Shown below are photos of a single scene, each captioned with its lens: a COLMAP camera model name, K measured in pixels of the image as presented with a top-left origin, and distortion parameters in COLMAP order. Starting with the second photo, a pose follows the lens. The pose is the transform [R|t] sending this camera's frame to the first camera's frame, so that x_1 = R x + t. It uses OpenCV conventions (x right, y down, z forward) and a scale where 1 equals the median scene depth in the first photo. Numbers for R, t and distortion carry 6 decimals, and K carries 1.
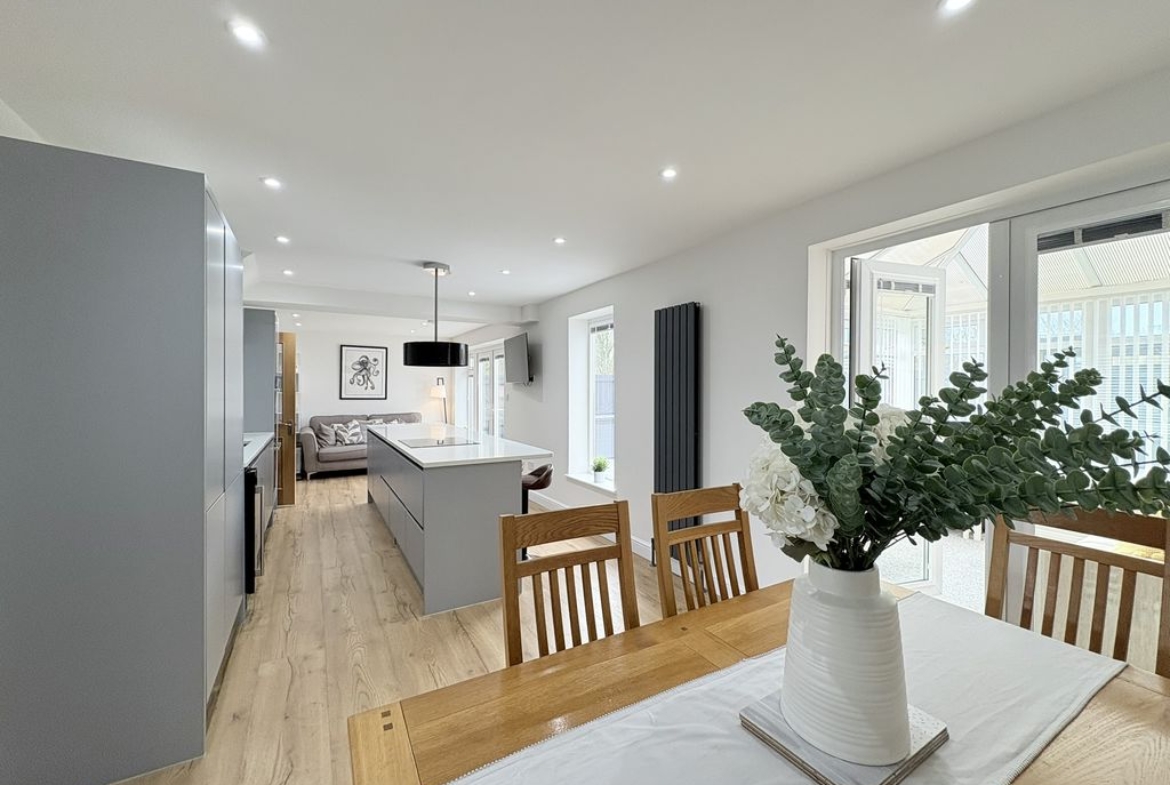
lens RADIAL K [[470.8, 0, 585.0], [0, 470.8, 397.1], [0, 0, 1]] dist [0.003029, -0.000239]
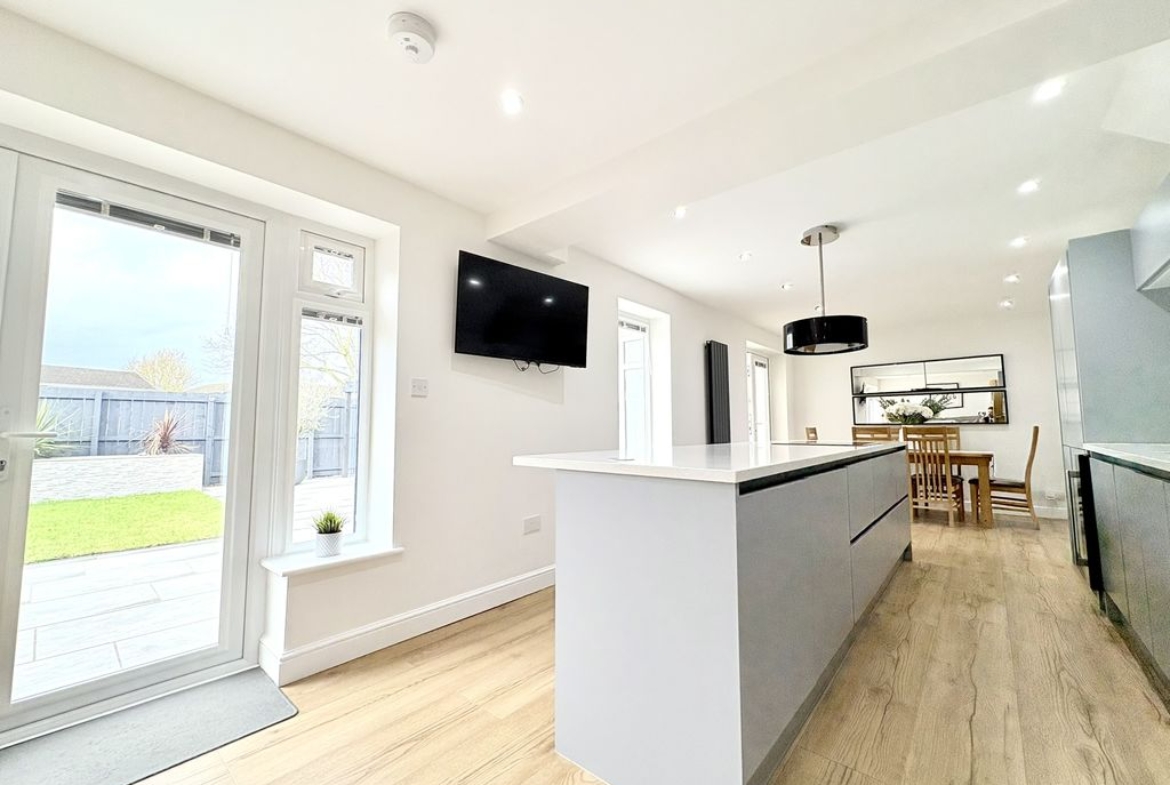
lens RADIAL K [[470.8, 0, 586.0], [0, 470.8, 390.5], [0, 0, 1]] dist [0.003029, -0.000239]
pose [[-0.340142, 0.075842, 0.937311, -0.489727], [0.018183, 0.997087, -0.074080, 0.030565], [-0.940198, -0.008155, -0.340530, 0.871495]]
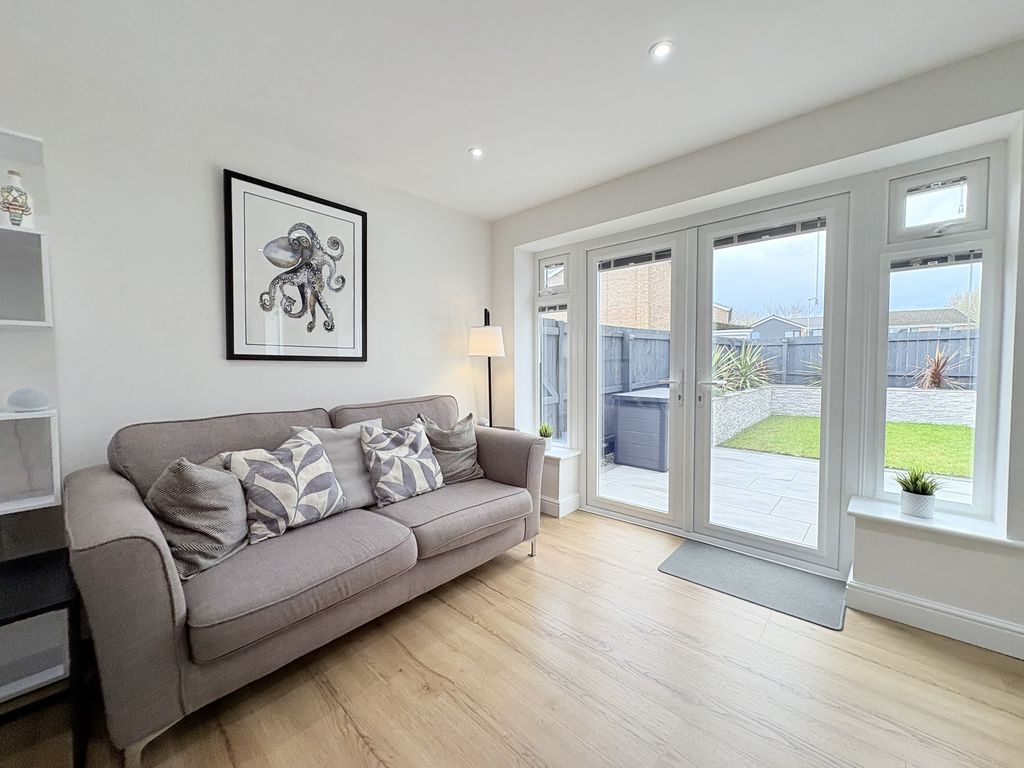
lens RADIAL K [[406.3, 0, 506.4], [0, 406.3, 382.7], [0, 0, 1]] dist [-0.001655, 0.000031]
pose [[0.953993, -0.022547, 0.298978, -0.454220], [0.015369, 0.999535, 0.026341, 0.016082], [-0.299433, -0.020534, 0.953896, 0.745822]]
